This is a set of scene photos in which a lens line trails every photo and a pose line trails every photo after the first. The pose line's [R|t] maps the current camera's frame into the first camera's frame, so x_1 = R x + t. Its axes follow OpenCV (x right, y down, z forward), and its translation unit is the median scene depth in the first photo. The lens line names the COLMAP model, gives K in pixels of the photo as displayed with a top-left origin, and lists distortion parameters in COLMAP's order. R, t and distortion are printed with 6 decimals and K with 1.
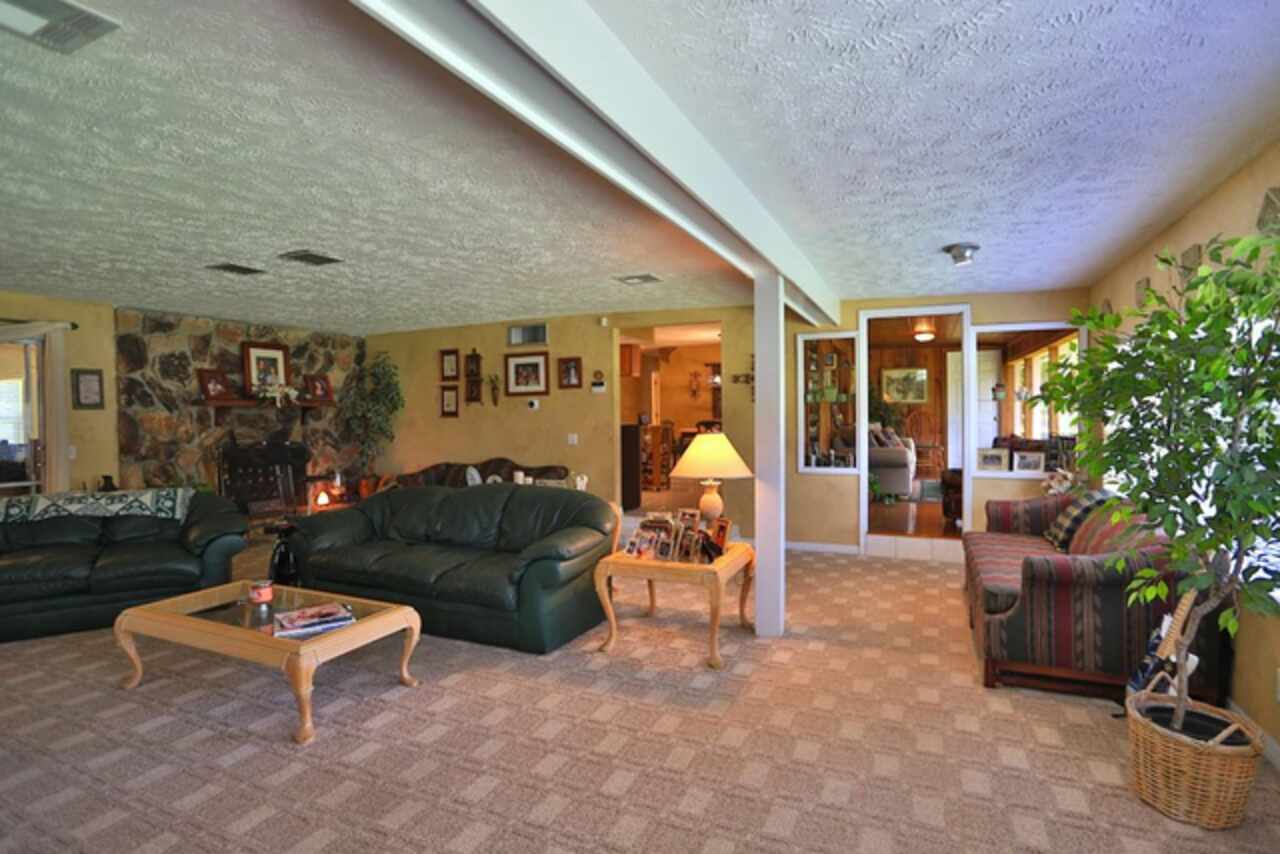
lens RADIAL K [[635.7, 0, 647.9], [0, 635.7, 425.8], [0, 0, 1]] dist [-0.050950, 0.018180]
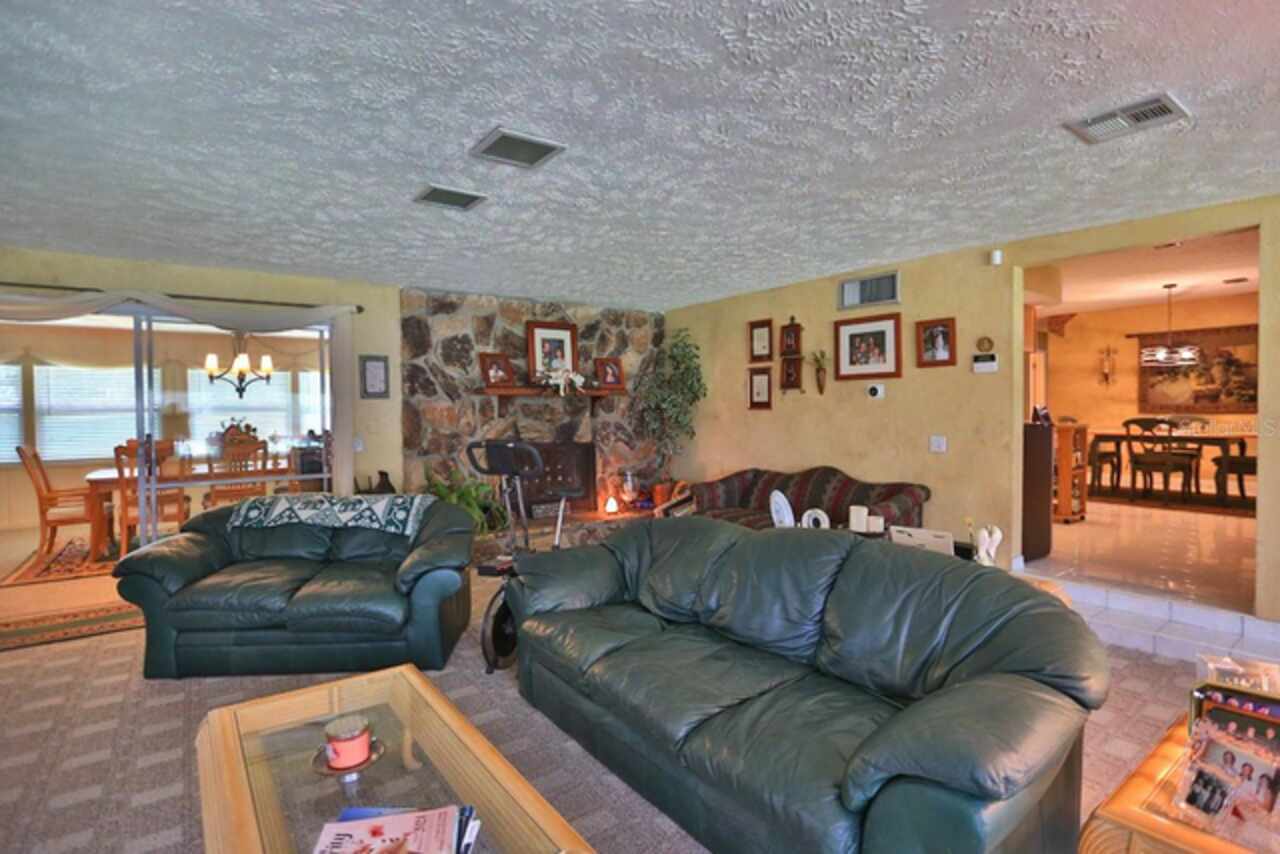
lens RADIAL K [[635.7, 0, 645.2], [0, 635.7, 425.5], [0, 0, 1]] dist [-0.050950, 0.018180]
pose [[0.873526, 0.017820, -0.486451, -0.093576], [-0.012529, 0.999822, 0.014126, -0.005046], [0.486616, -0.006245, 0.873594, 0.401839]]
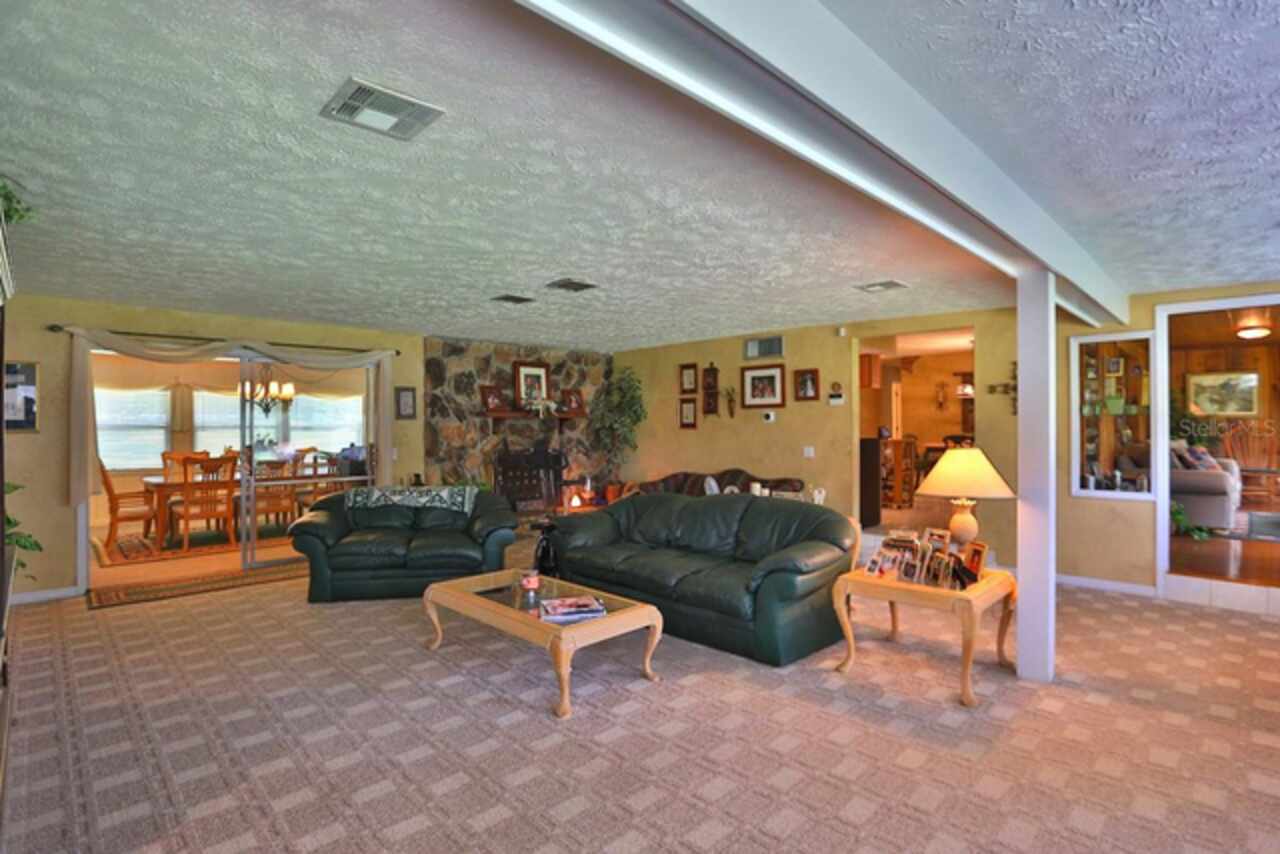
lens RADIAL K [[635.7, 0, 644.5], [0, 635.7, 426.0], [0, 0, 1]] dist [-0.050950, 0.018180]
pose [[0.933769, 0.007118, -0.357804, -0.006851], [-0.013962, 0.999766, -0.016547, 0.000589], [0.357603, 0.020447, 0.933650, -0.009199]]
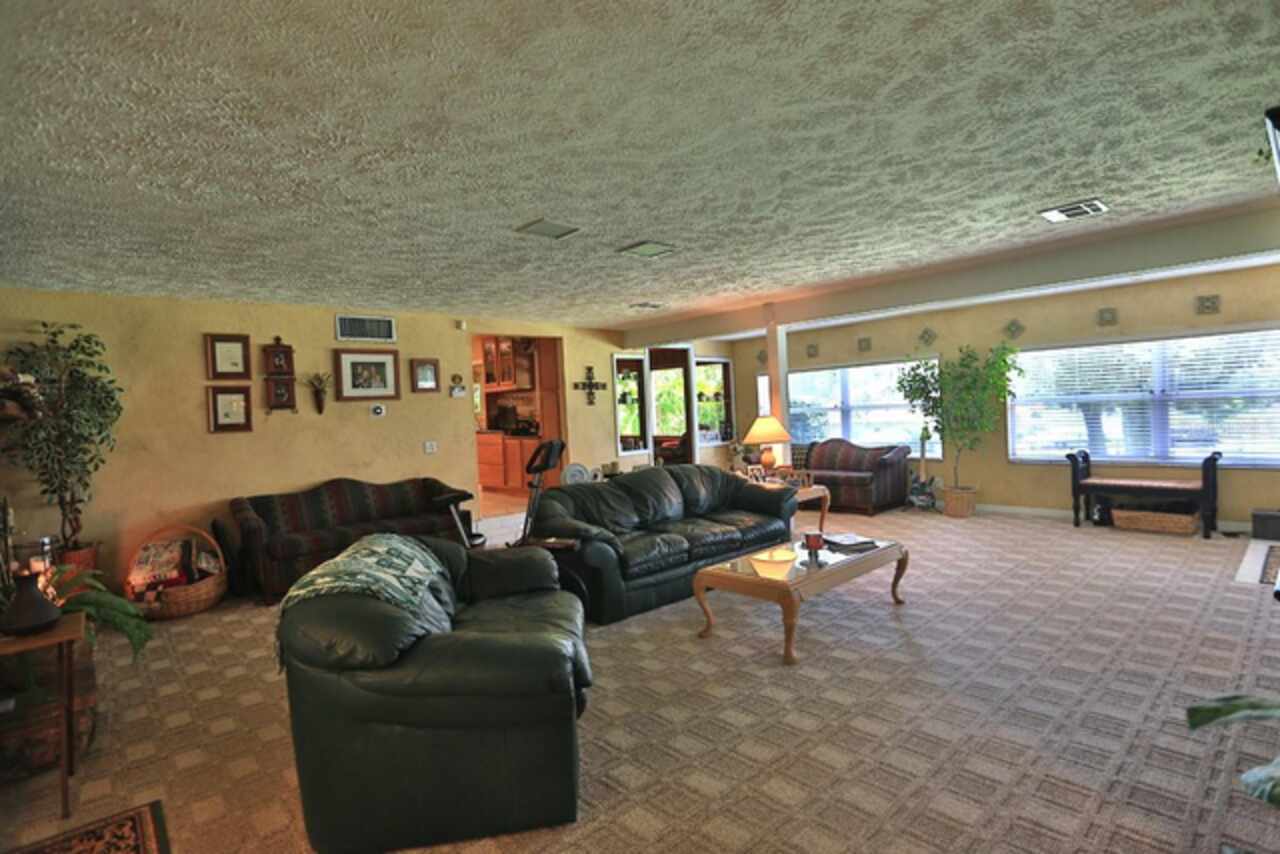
lens RADIAL K [[635.7, 0, 652.9], [0, 635.7, 420.7], [0, 0, 1]] dist [-0.050950, 0.018180]
pose [[0.391403, -0.023541, 0.919918, -1.160713], [0.062821, 0.998024, -0.001189, 0.005148], [-0.918073, 0.058255, 0.392108, 0.478081]]
